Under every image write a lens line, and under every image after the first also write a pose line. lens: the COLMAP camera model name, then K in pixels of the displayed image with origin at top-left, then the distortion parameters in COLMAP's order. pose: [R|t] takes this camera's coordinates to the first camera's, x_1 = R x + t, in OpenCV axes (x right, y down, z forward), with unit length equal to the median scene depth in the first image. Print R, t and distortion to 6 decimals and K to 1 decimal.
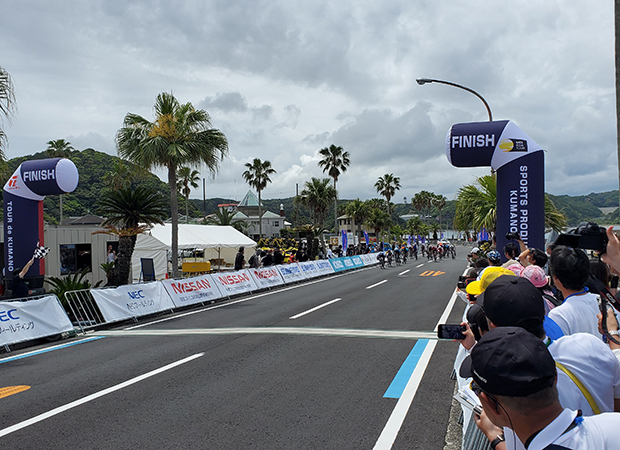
lens RADIAL K [[602.7, 0, 310.0], [0, 602.7, 225.0], [0, 0, 1]] dist [0.172850, -0.005145]
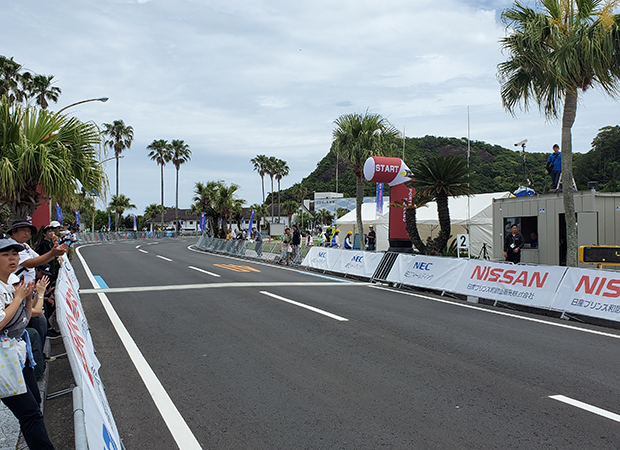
lens RADIAL K [[602.7, 0, 310.0], [0, 602.7, 225.0], [0, 0, 1]] dist [0.172850, -0.005145]
pose [[-0.782588, 0.036705, -0.621457, 0.494543], [0.053521, 0.998531, -0.008422, 0.035667], [0.620235, -0.039852, -0.783403, 1.604310]]
